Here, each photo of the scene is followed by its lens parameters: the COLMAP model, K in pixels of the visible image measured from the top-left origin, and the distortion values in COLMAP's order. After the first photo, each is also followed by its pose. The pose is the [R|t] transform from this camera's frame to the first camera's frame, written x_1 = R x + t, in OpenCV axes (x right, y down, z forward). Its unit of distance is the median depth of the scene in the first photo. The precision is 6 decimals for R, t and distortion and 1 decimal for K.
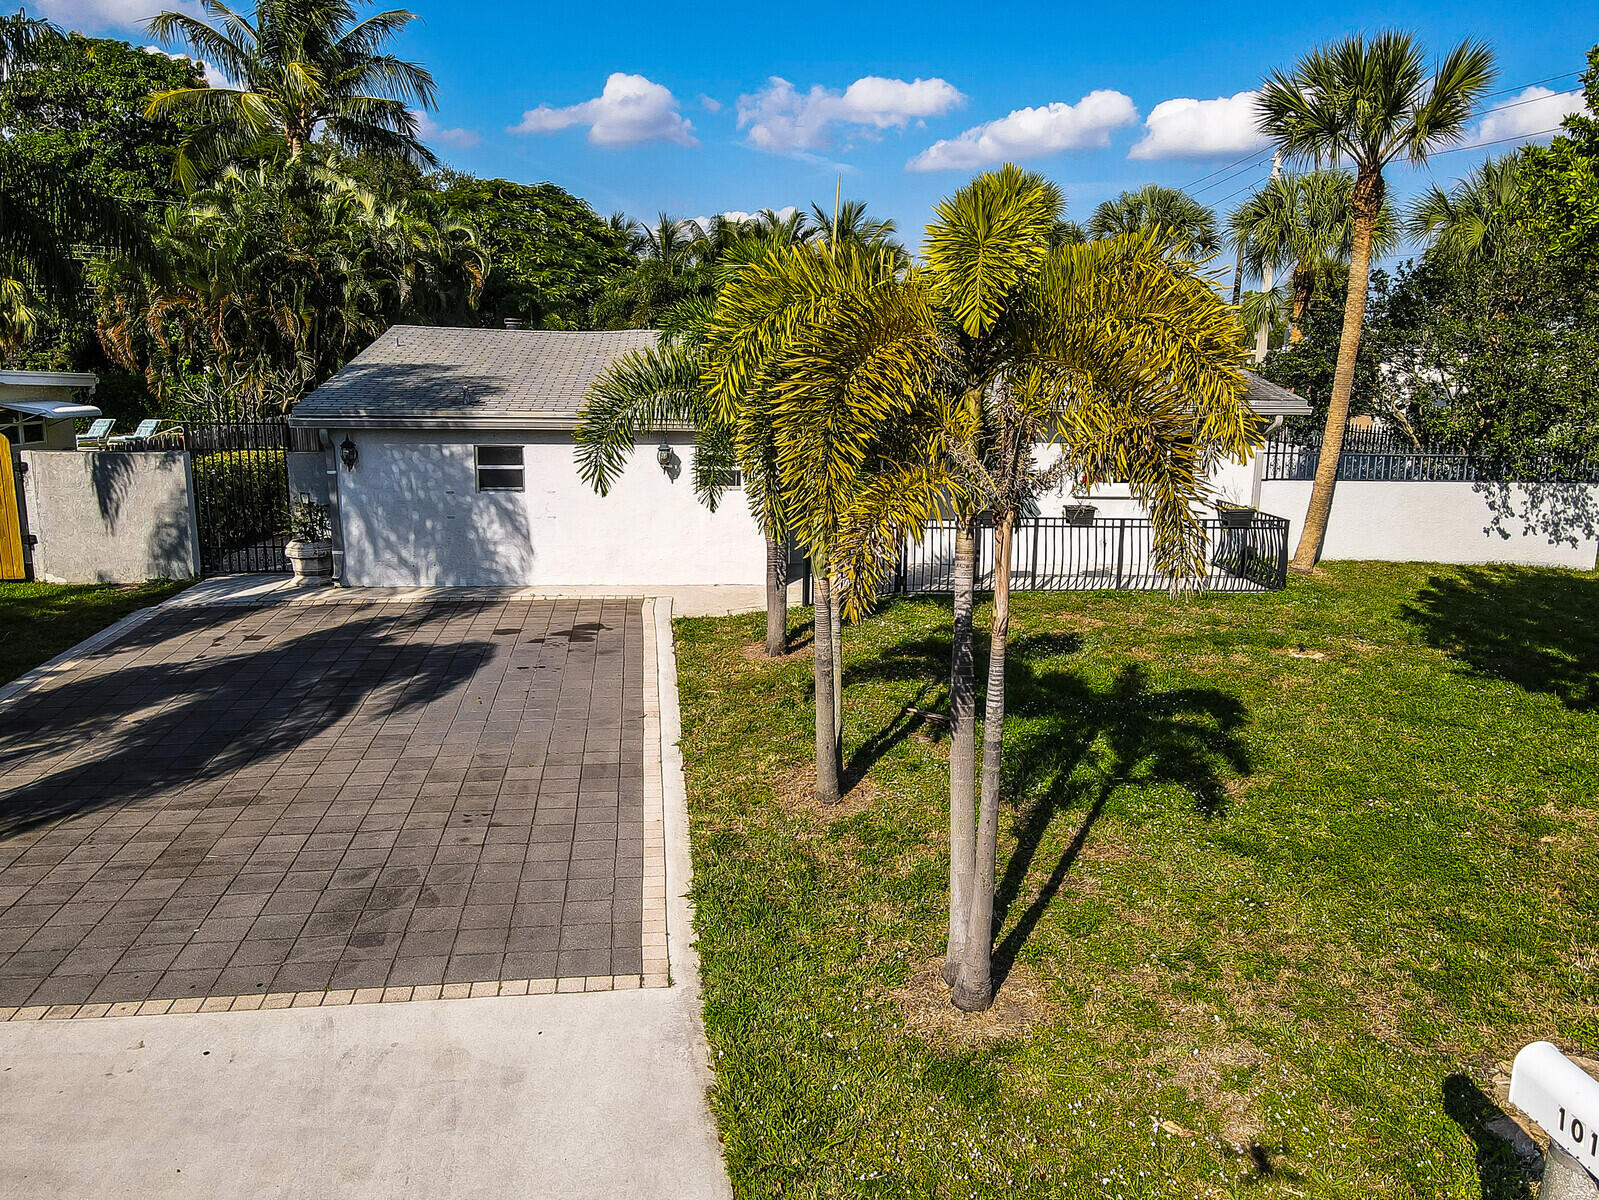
lens RADIAL K [[1302.6, 0, 801.4], [0, 1302.6, 600.5], [0, 0, 1]] dist [-0.002831, 0.040465]
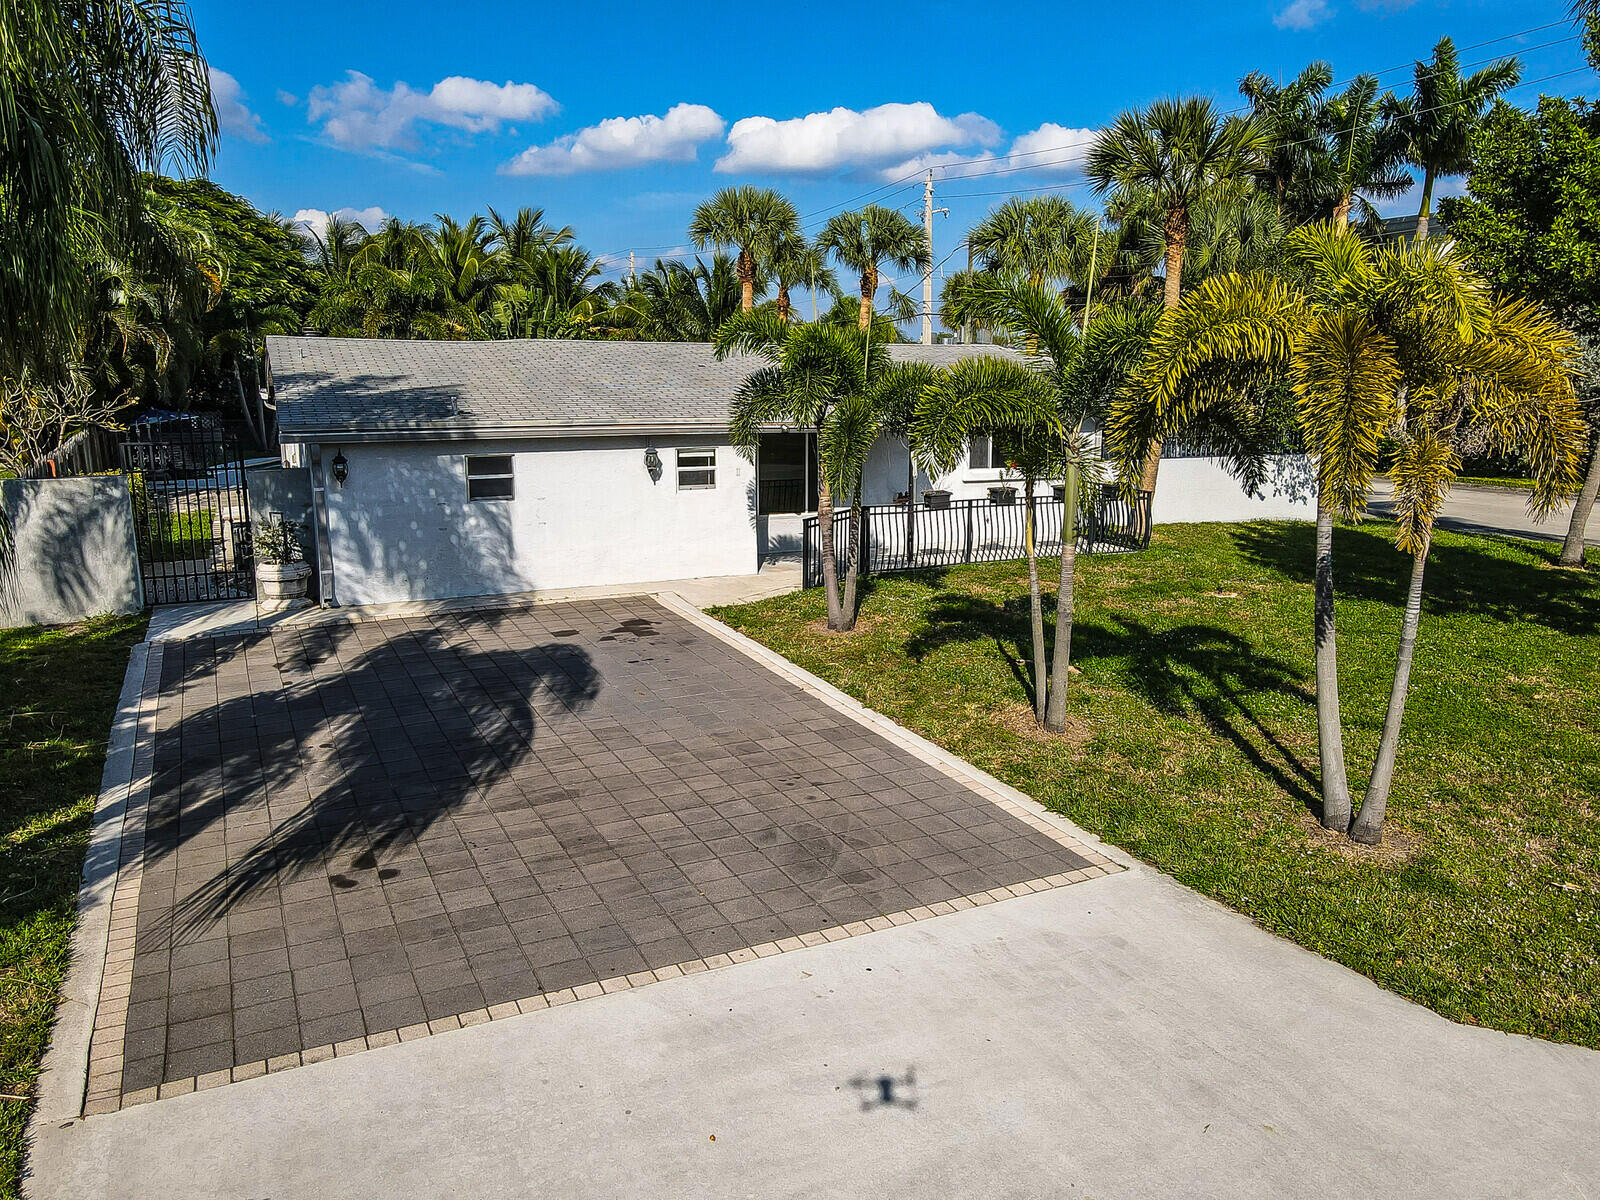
lens RADIAL K [[1303.4, 0, 799.8], [0, 1303.4, 605.2], [0, 0, 1]] dist [-0.002831, 0.040465]
pose [[0.934562, -0.078031, 0.347139, -0.366433], [0.077823, 0.996861, 0.014564, 0.000994], [-0.347185, 0.013405, 0.937701, -0.027626]]
